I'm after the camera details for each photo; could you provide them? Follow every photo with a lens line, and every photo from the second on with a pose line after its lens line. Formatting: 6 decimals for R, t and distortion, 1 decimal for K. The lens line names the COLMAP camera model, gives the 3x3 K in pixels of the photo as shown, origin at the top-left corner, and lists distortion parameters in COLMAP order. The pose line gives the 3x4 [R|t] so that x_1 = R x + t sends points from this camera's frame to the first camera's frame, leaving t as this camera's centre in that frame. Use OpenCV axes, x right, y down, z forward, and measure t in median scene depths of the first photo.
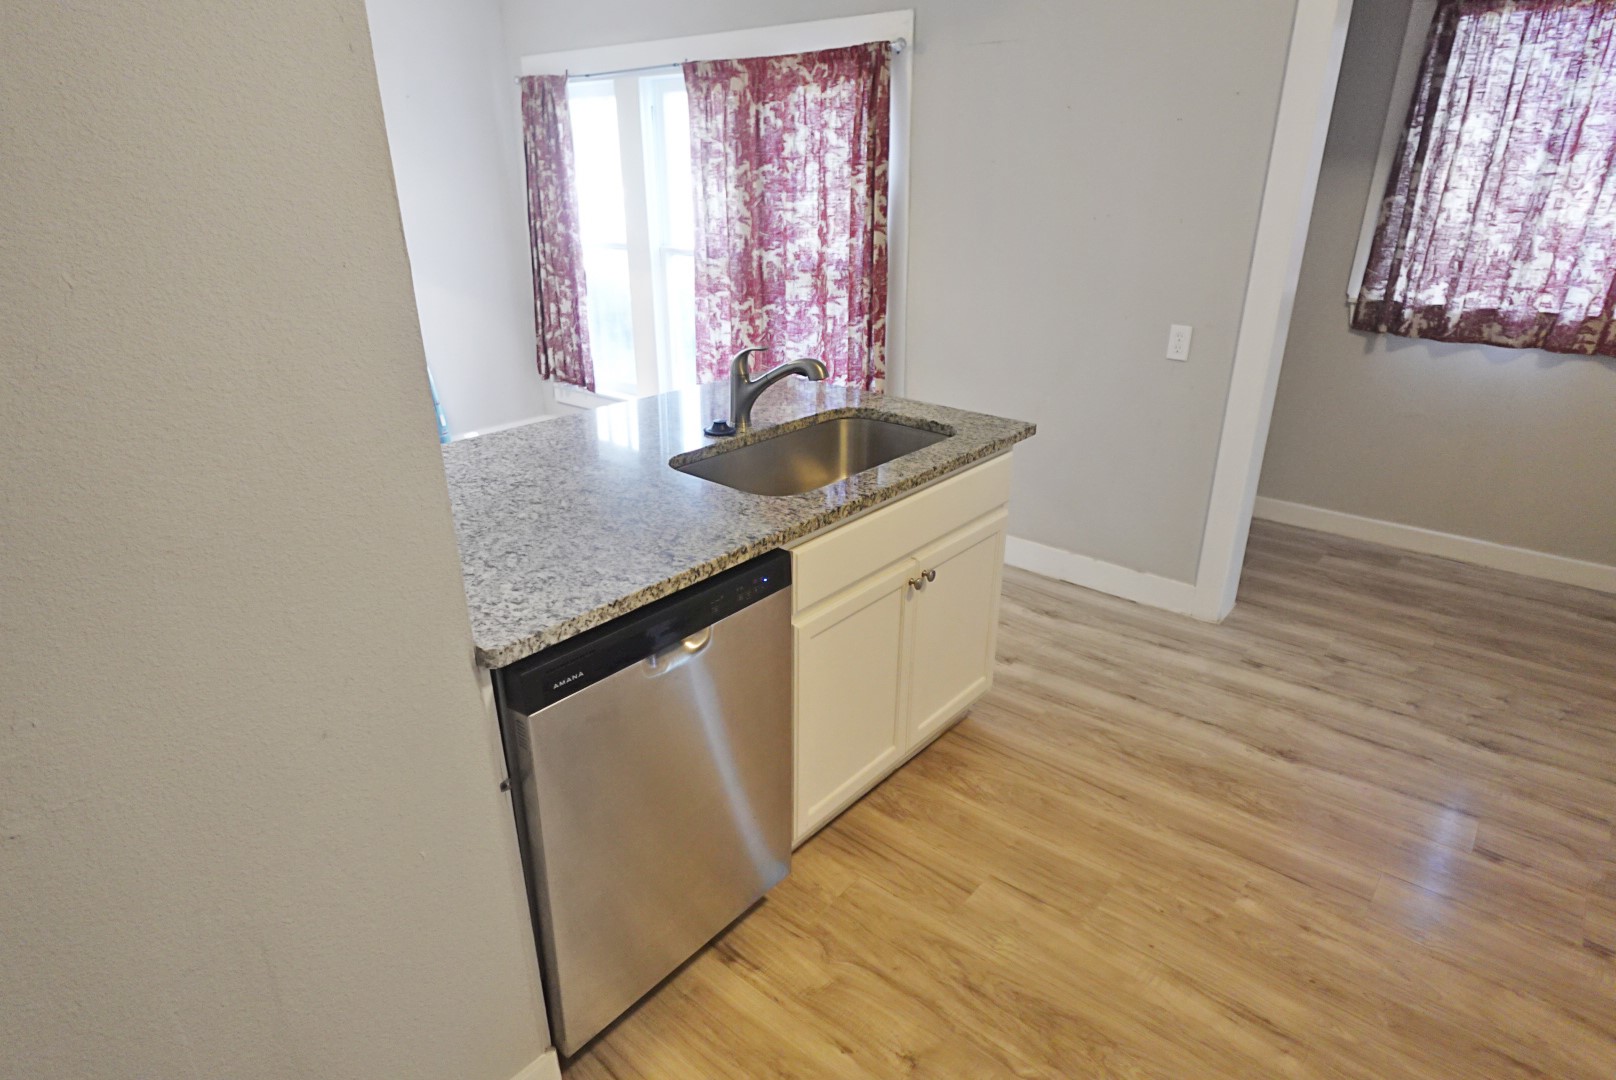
lens RADIAL K [[911.3, 0, 798.6], [0, 911.3, 544.1], [0, 0, 1]] dist [0.003803, 0.001880]
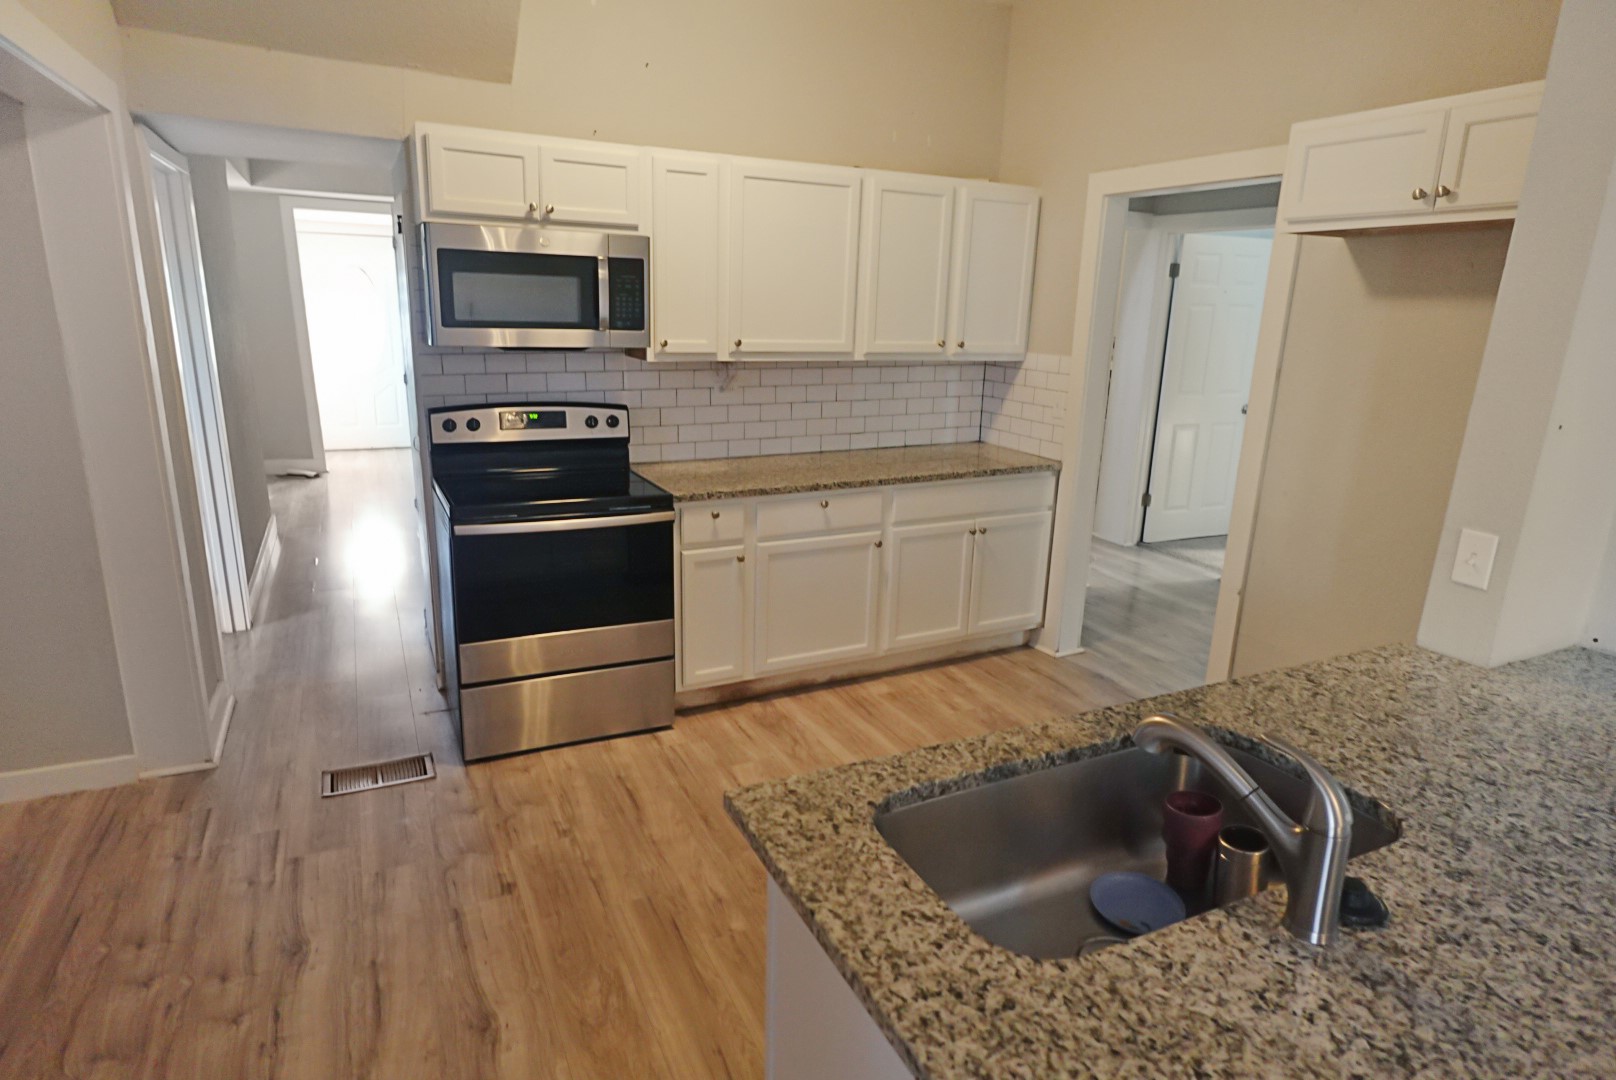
lens RADIAL K [[911.3, 0, 801.5], [0, 911.3, 542.9], [0, 0, 1]] dist [0.003803, 0.001880]
pose [[-0.914725, -0.125164, 0.384203, 0.023123], [0.133410, 0.803953, 0.579535, -0.773698], [-0.381419, 0.581372, -0.718698, 1.731707]]
